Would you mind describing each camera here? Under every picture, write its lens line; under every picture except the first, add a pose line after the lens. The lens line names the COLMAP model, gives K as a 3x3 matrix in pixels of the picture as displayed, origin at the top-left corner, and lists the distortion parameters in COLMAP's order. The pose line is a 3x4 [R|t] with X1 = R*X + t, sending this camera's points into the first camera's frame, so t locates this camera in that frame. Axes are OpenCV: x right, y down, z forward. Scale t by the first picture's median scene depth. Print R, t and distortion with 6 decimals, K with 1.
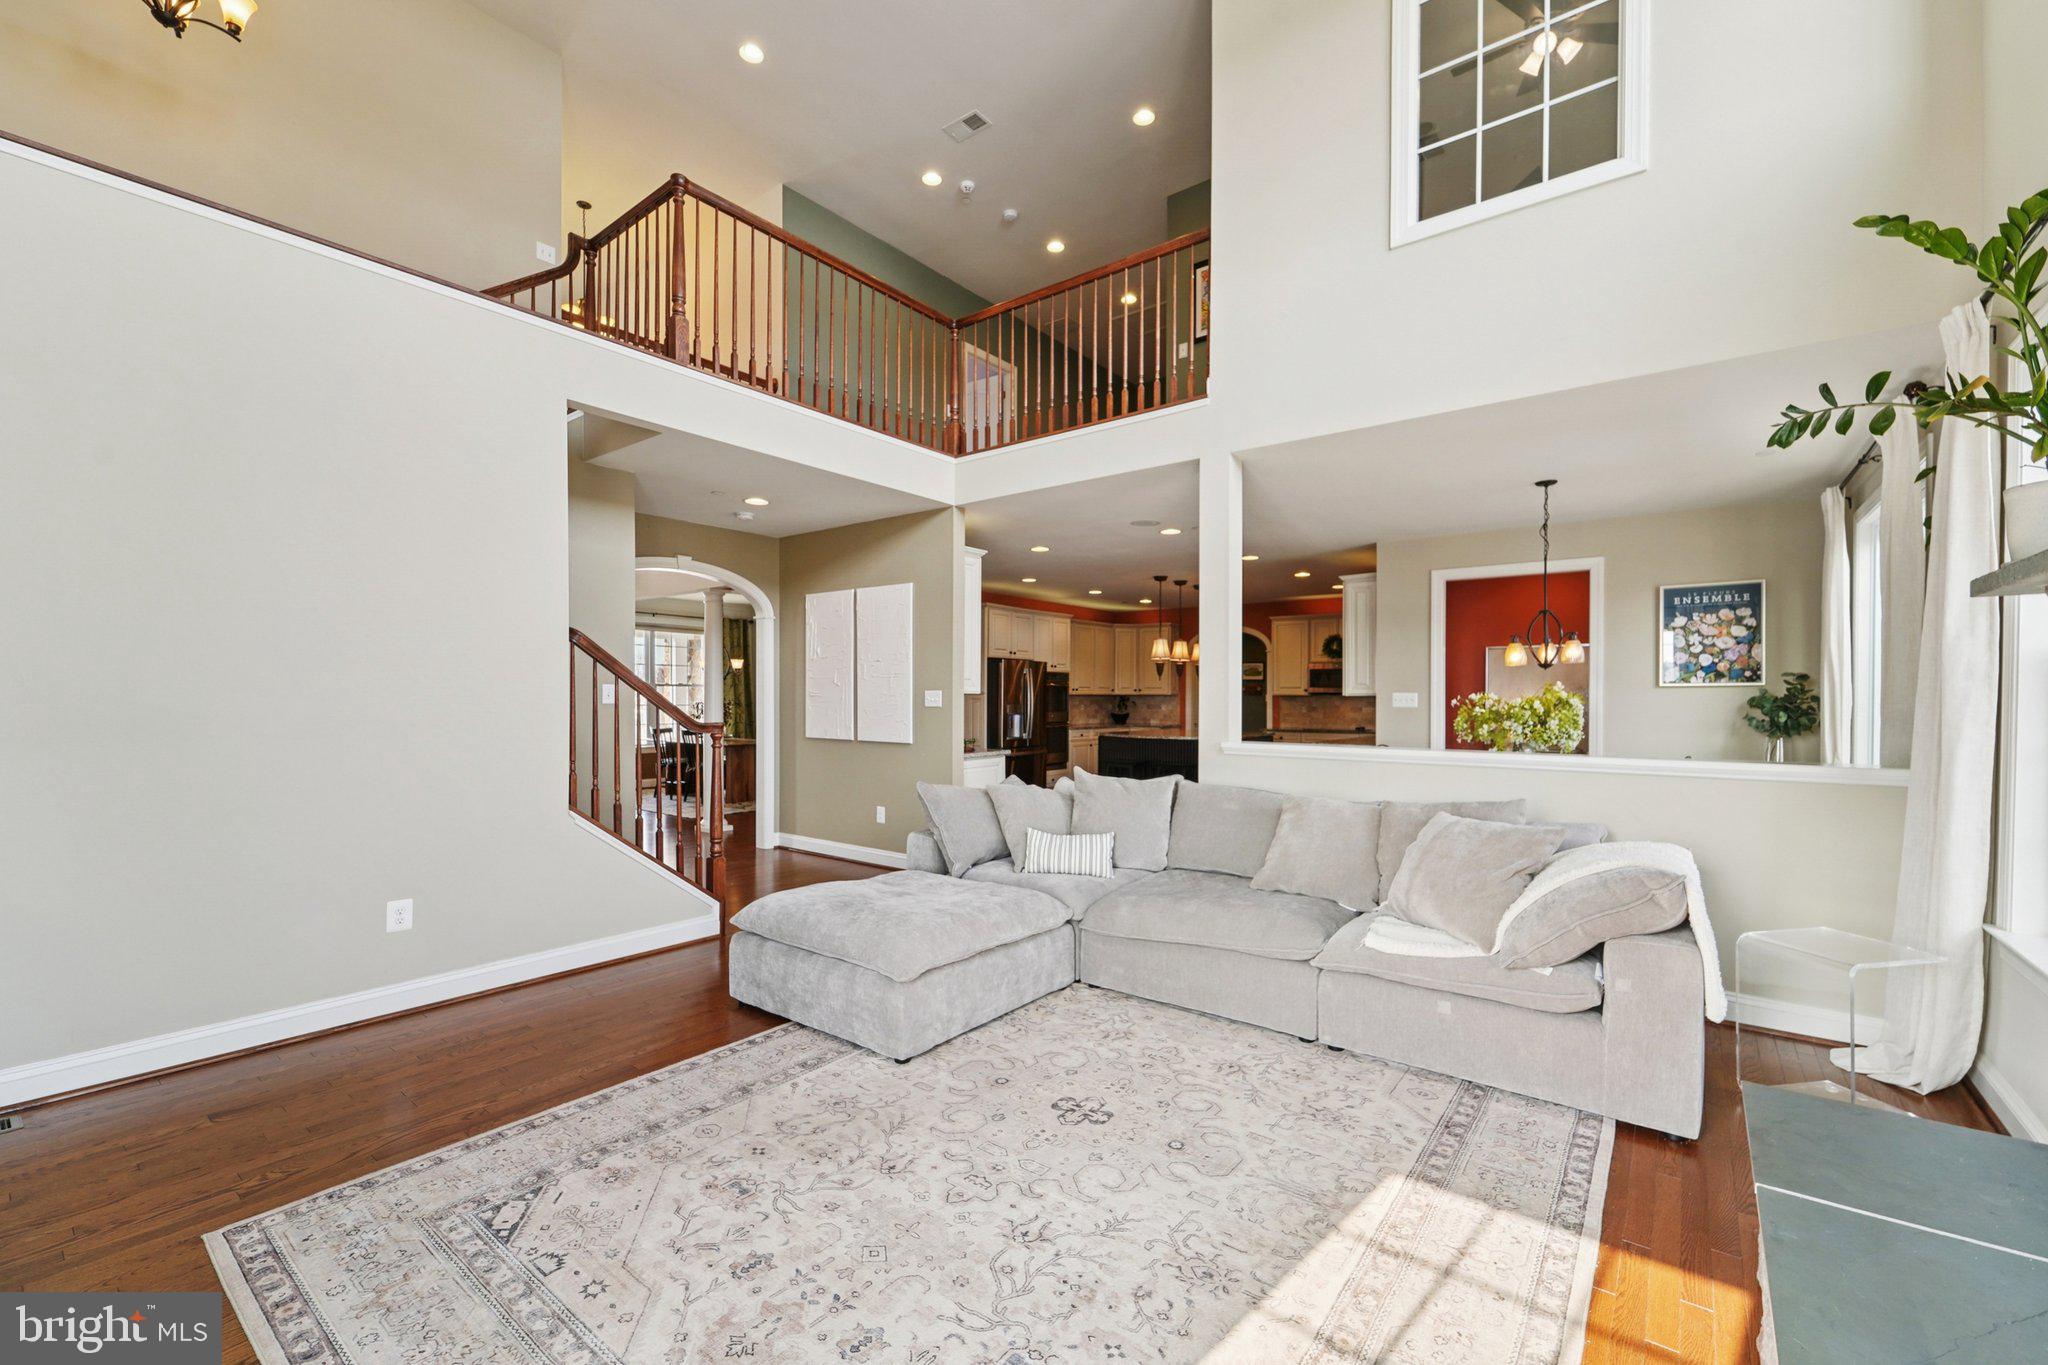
lens RADIAL K [[838.1, 0, 1034.0], [0, 838.1, 699.5], [0, 0, 1]] dist [0.005876, -0.002450]
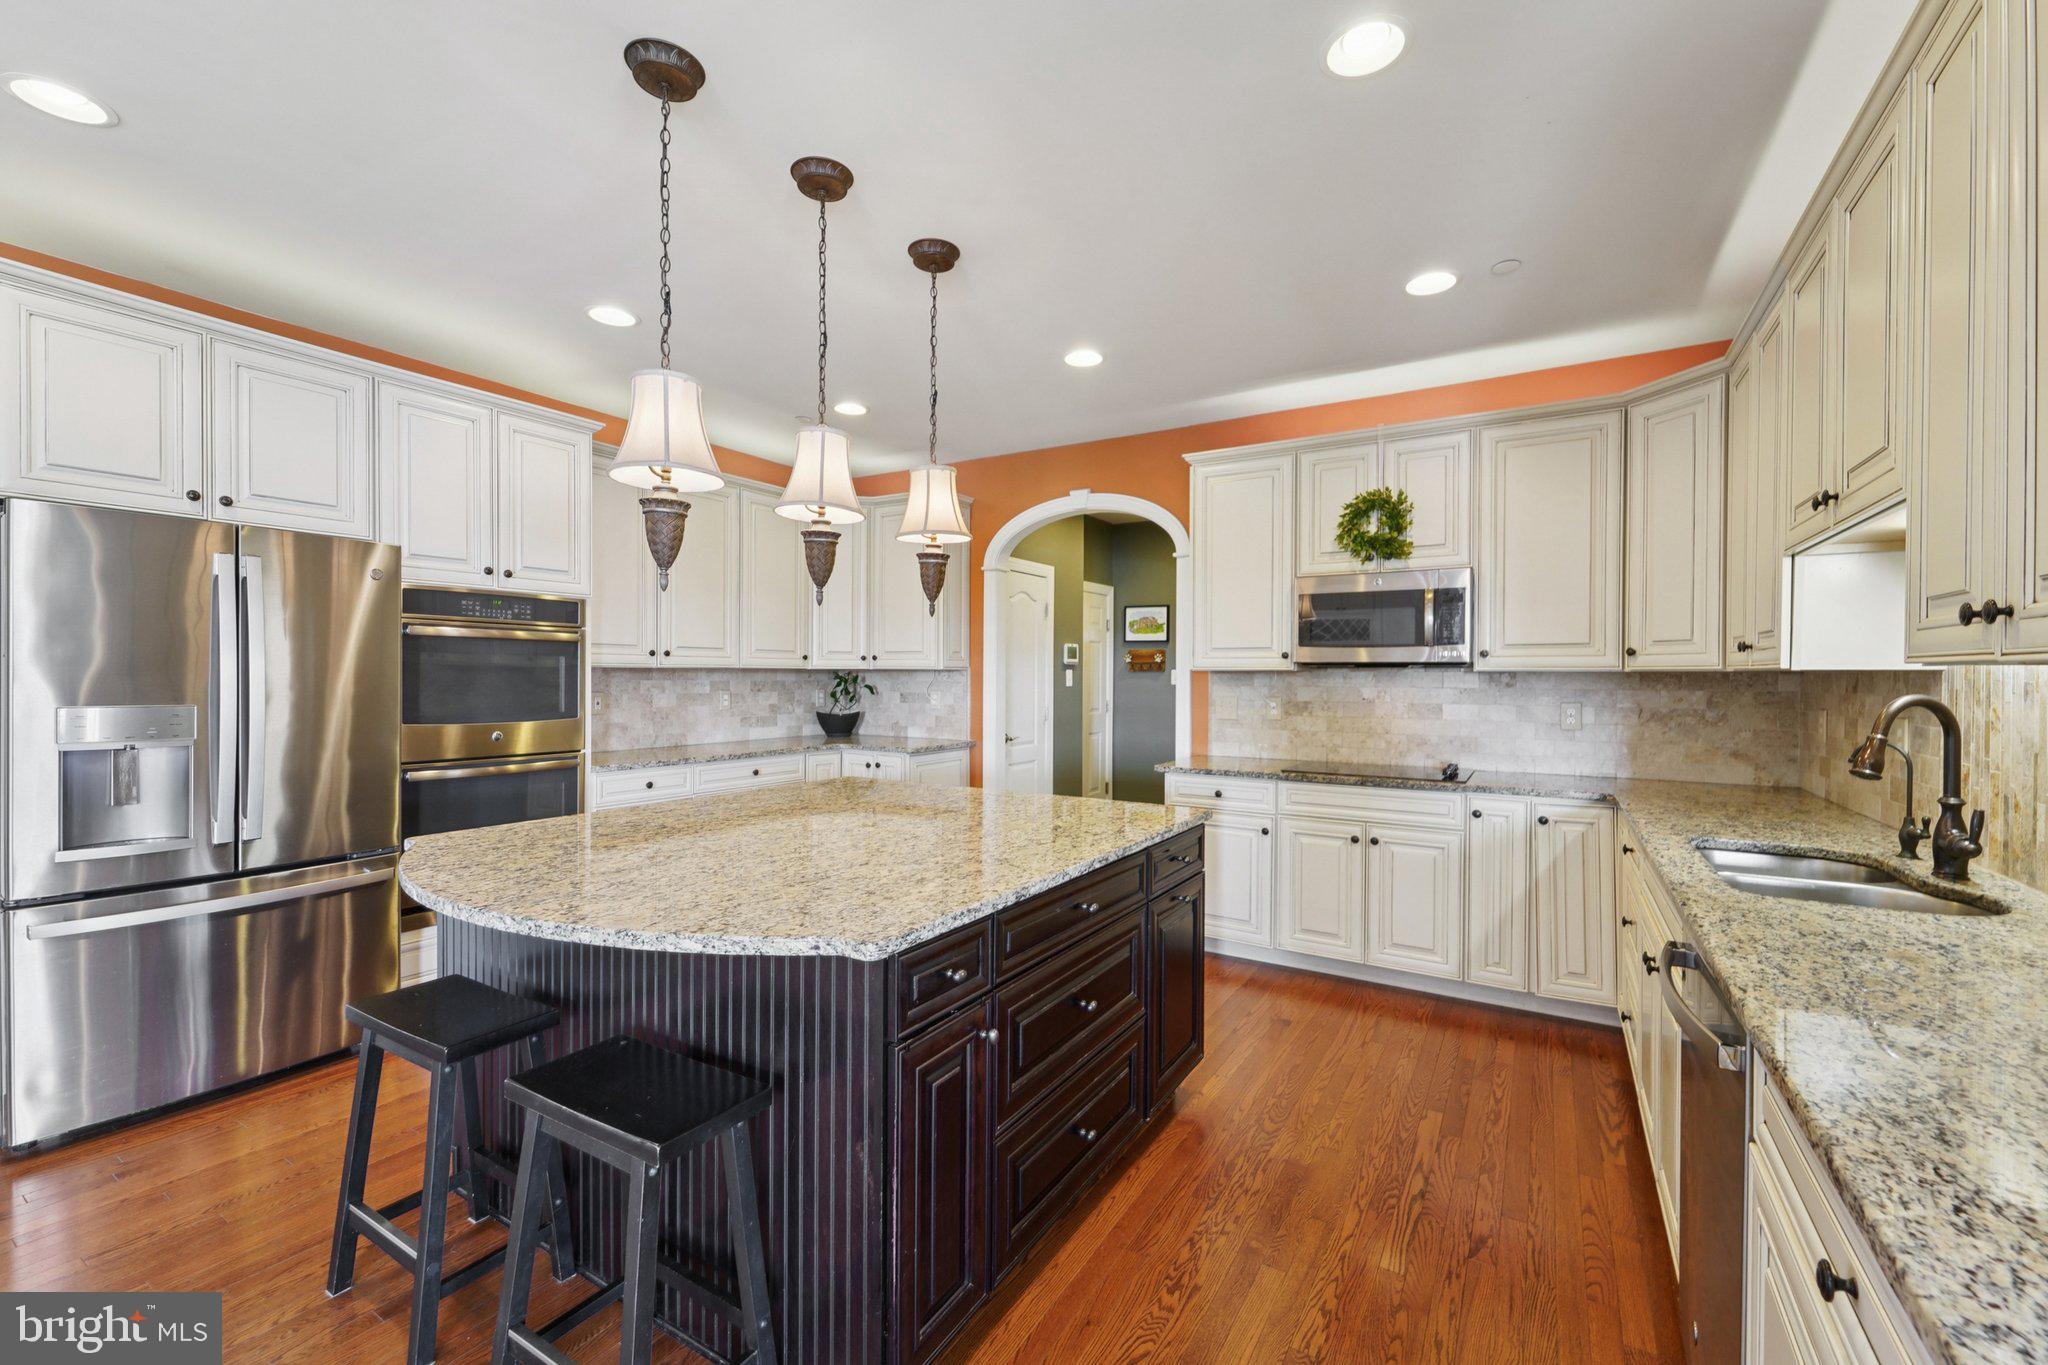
lens RADIAL K [[838.1, 0, 1033.0], [0, 838.1, 683.4], [0, 0, 1]] dist [0.005876, -0.002450]
pose [[0.994084, -0.000067, 0.108612, 0.351274], [-0.000765, 0.999971, 0.007624, -0.003623], [-0.108609, -0.007662, 0.994055, 1.289509]]
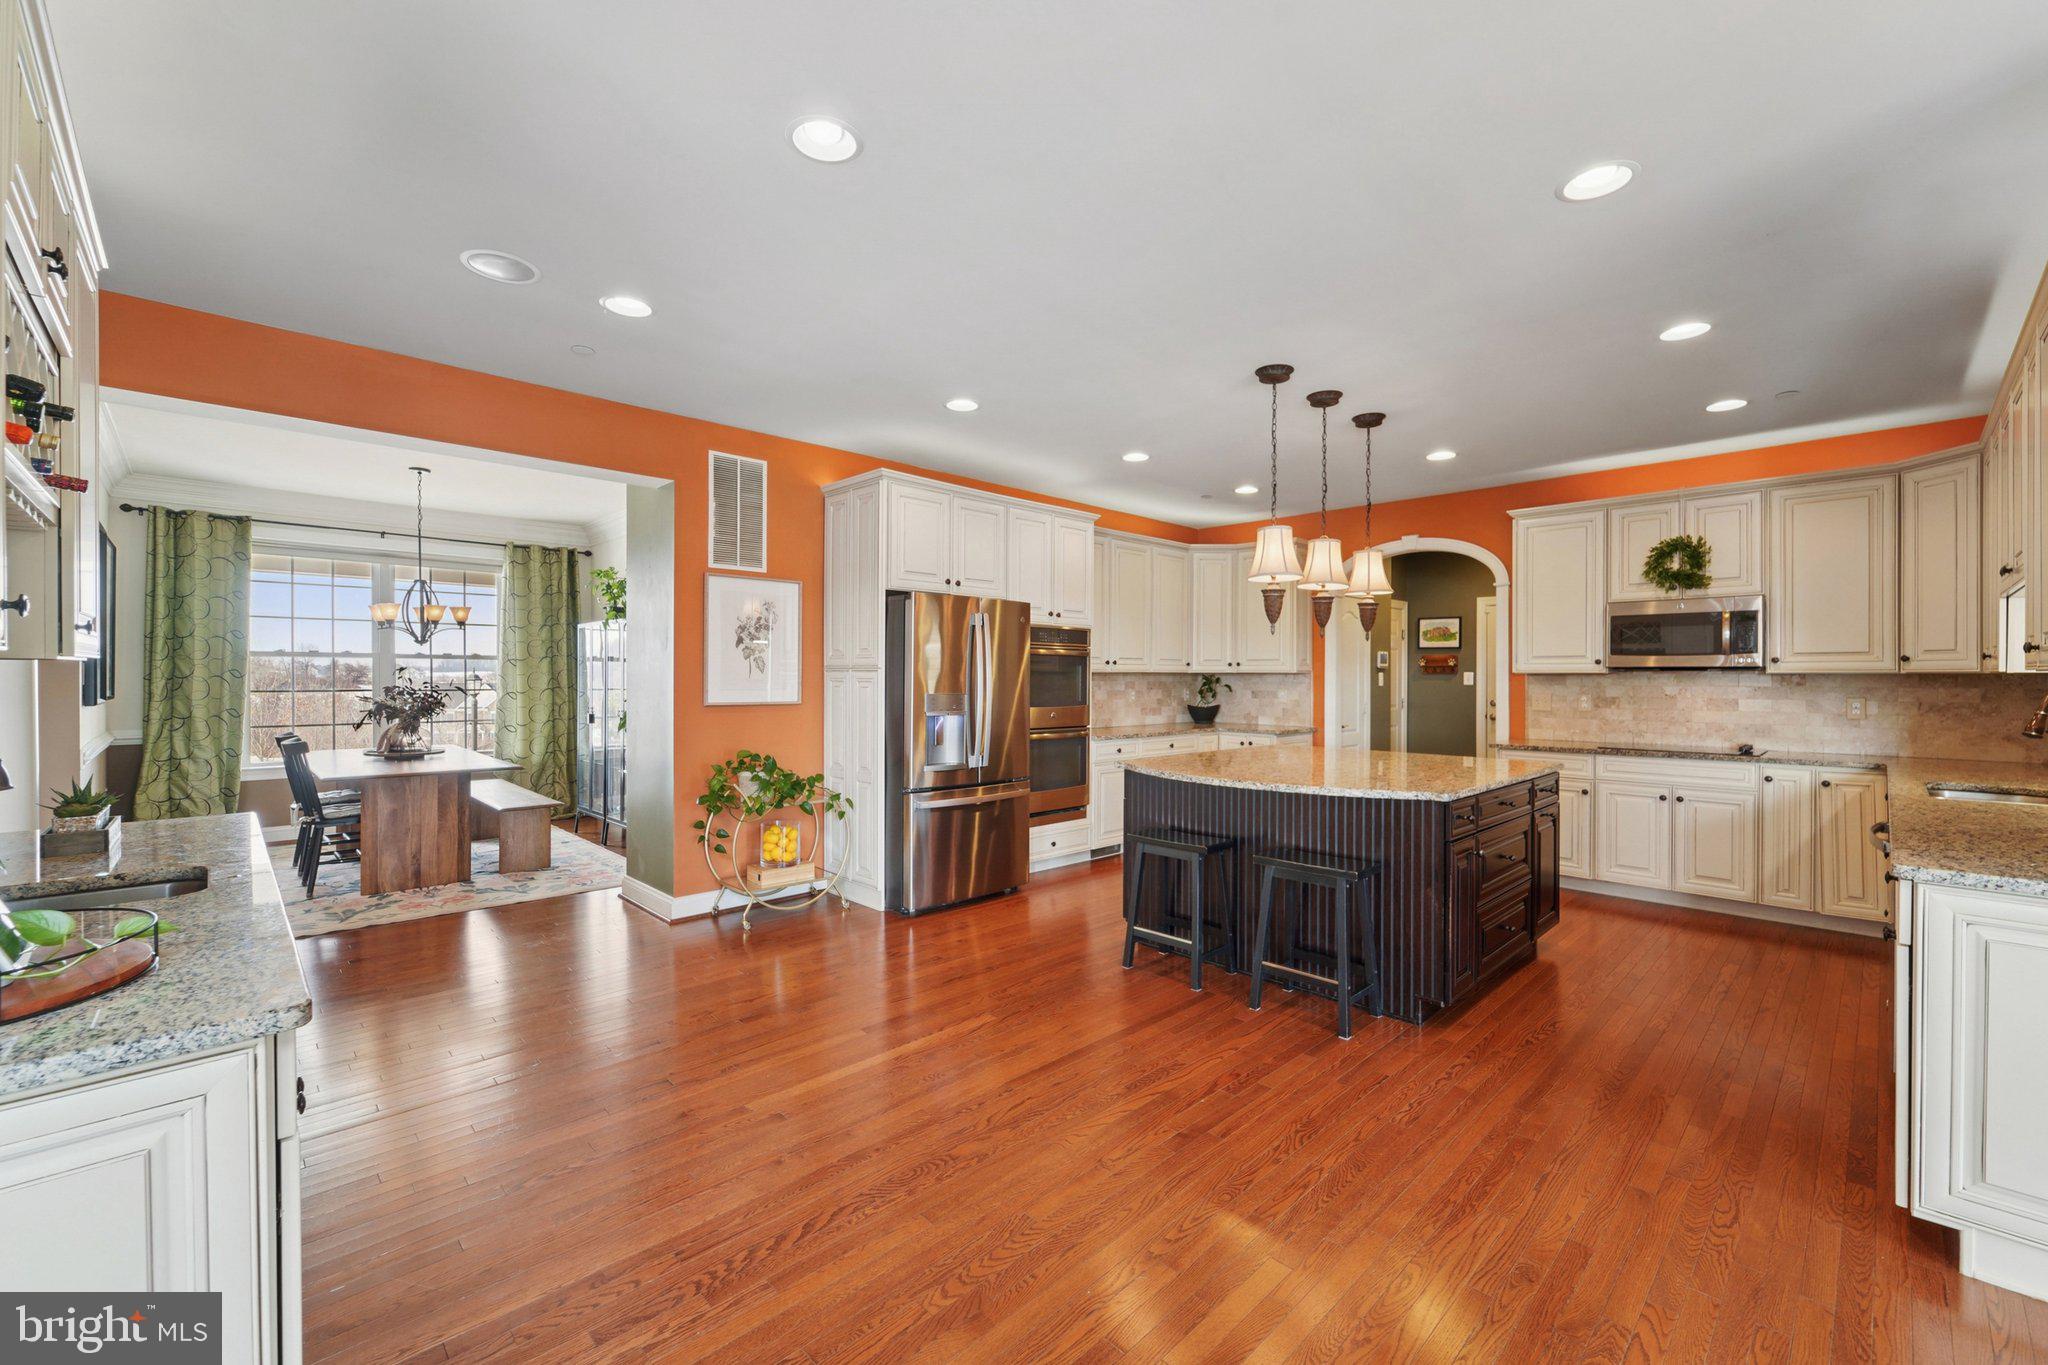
lens RADIAL K [[838.1, 0, 1034.0], [0, 838.1, 678.1], [0, 0, 1]] dist [0.005876, -0.002450]
pose [[0.990770, -0.000512, -0.135555, 0.150516], [0.000372, 0.999999, -0.001059, -0.002973], [0.135556, 0.000999, 0.990769, 0.968363]]
